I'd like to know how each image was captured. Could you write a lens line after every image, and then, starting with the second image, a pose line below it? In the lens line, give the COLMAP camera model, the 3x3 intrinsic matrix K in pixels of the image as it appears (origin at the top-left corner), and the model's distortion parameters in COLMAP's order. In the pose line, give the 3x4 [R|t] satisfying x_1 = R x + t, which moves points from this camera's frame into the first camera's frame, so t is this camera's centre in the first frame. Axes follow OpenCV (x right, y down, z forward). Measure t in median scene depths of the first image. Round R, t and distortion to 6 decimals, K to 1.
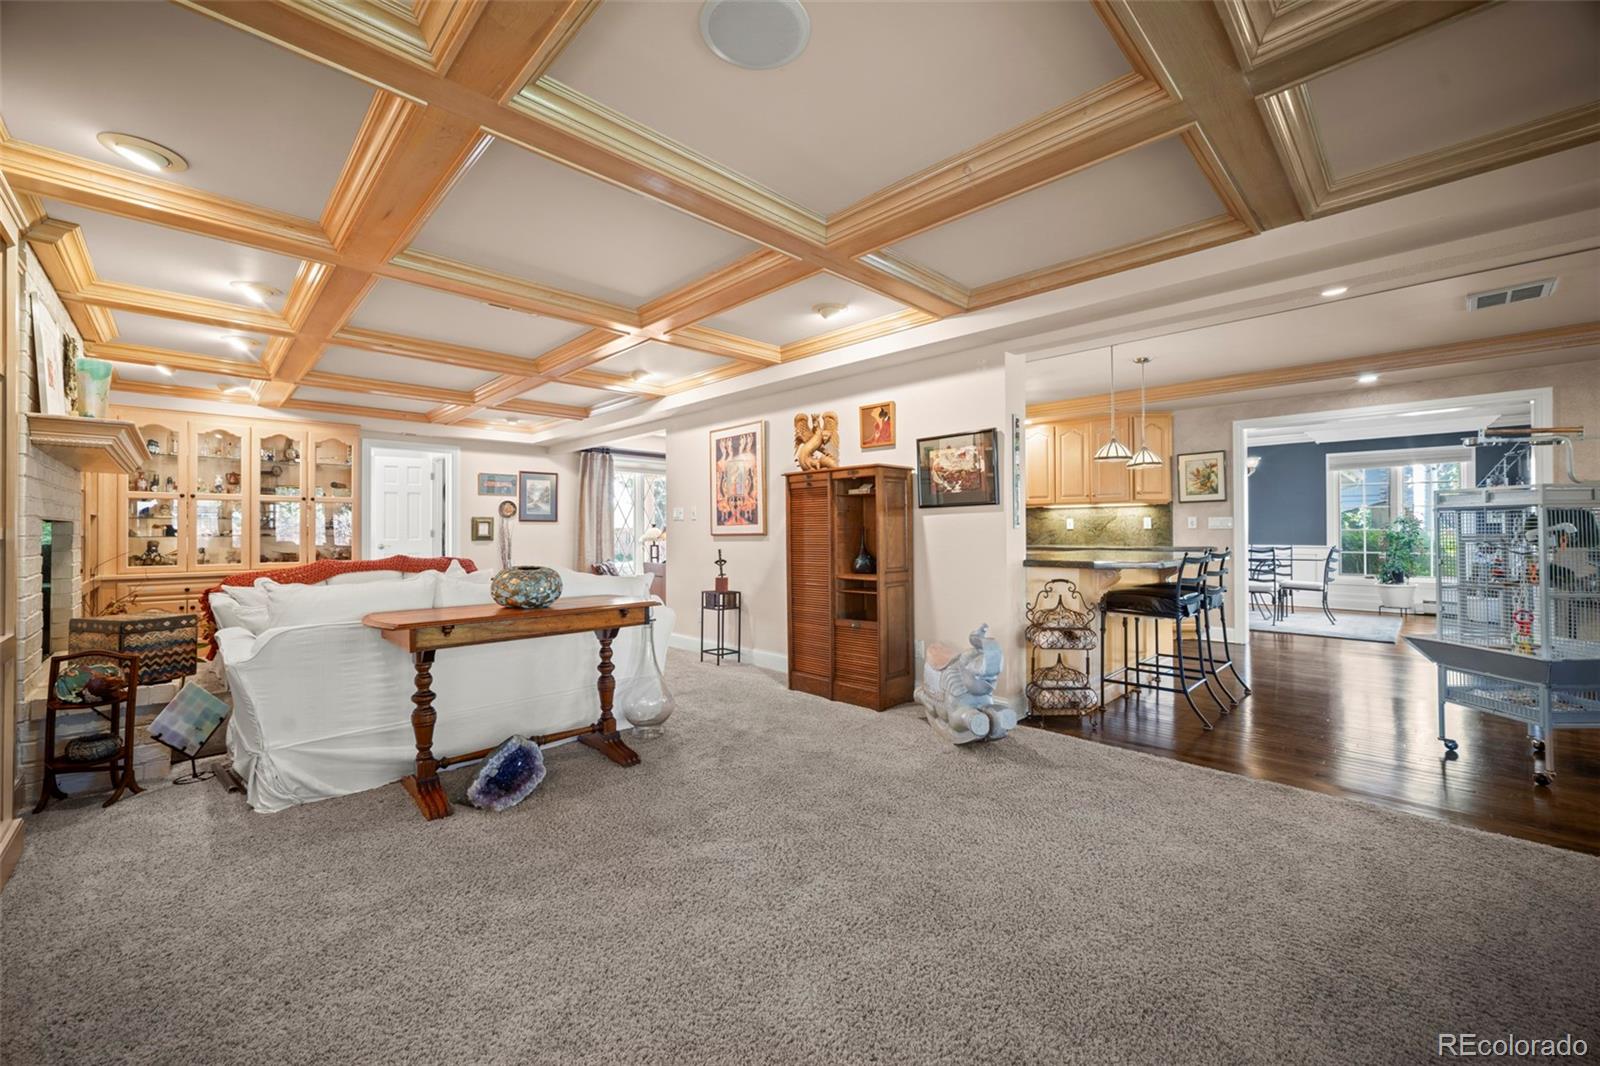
lens RADIAL K [[628.7, 0, 794.4], [0, 628.7, 526.4], [0, 0, 1]] dist [-0.017941, 0.006082]
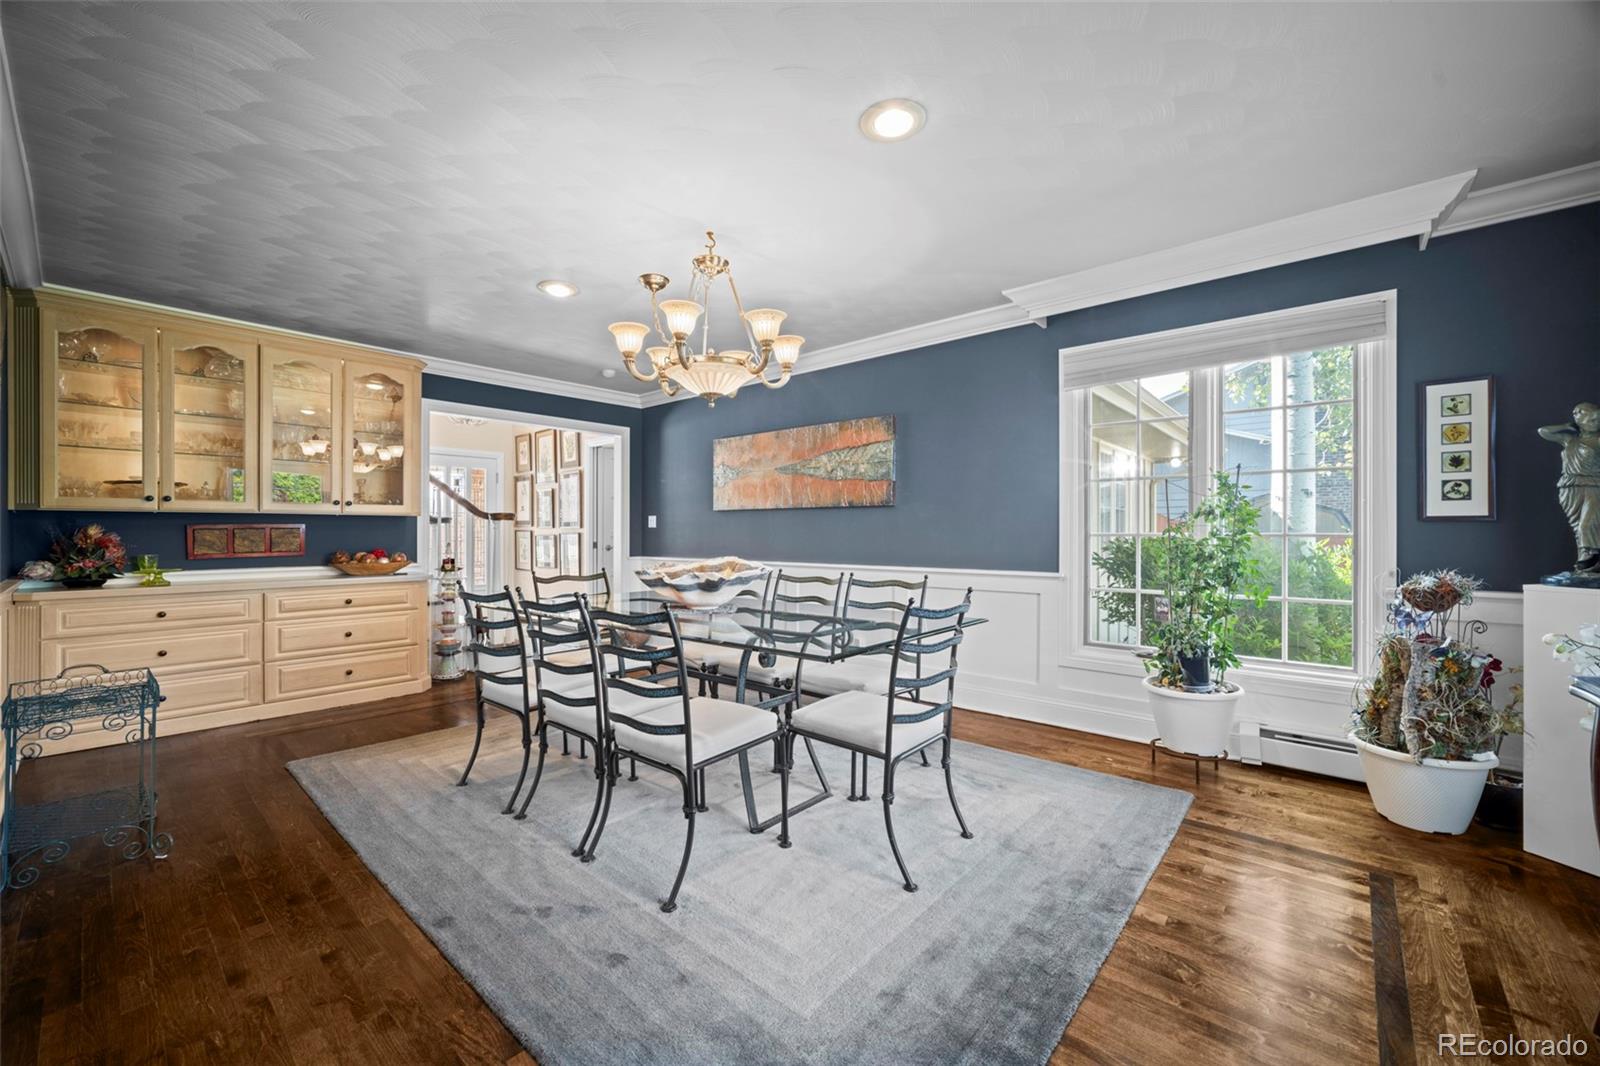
lens RADIAL K [[628.7, 0, 813.0], [0, 628.7, 536.0], [0, 0, 1]] dist [-0.017941, 0.006082]
pose [[0.995640, 0.003070, 0.093230, 1.438724], [-0.003997, 0.999944, 0.009763, 0.007724], [-0.093195, -0.010093, 0.995597, 1.328574]]
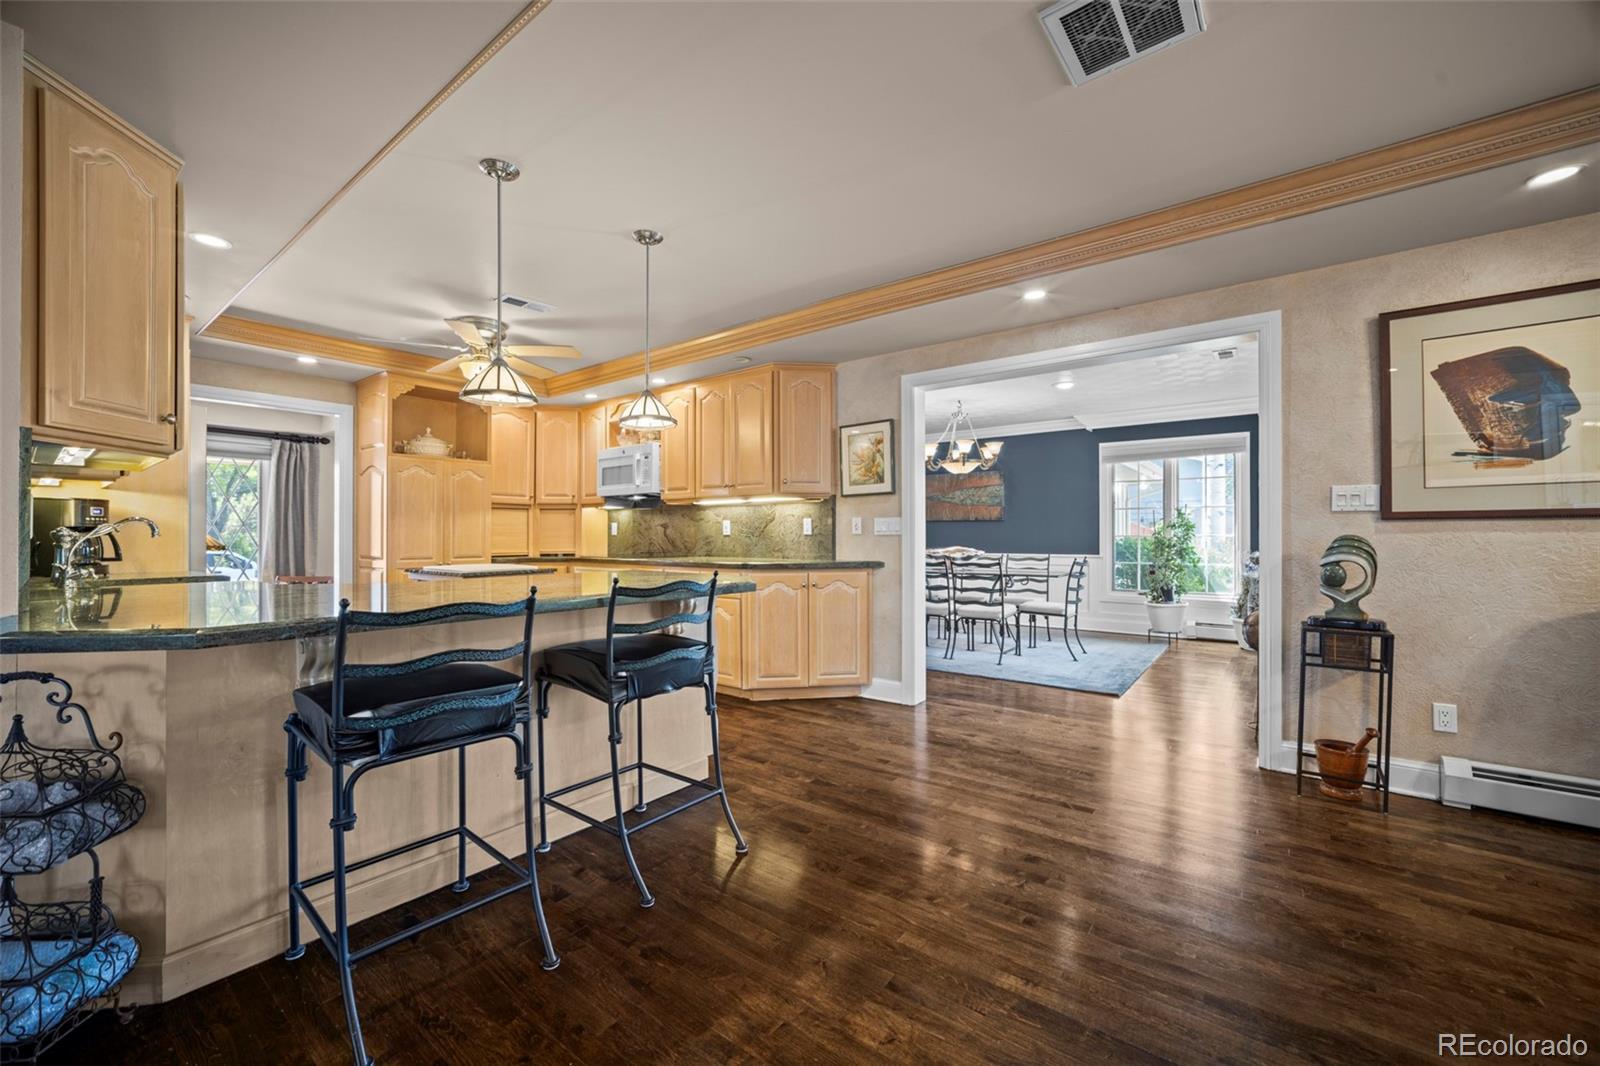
lens RADIAL K [[628.7, 0, 802.9], [0, 628.7, 534.7], [0, 0, 1]] dist [-0.017941, 0.006082]
pose [[0.989910, 0.000653, 0.141697, 0.774800], [-0.001732, 0.999970, 0.007493, -0.001845], [-0.141688, -0.007663, 0.989882, 0.526772]]
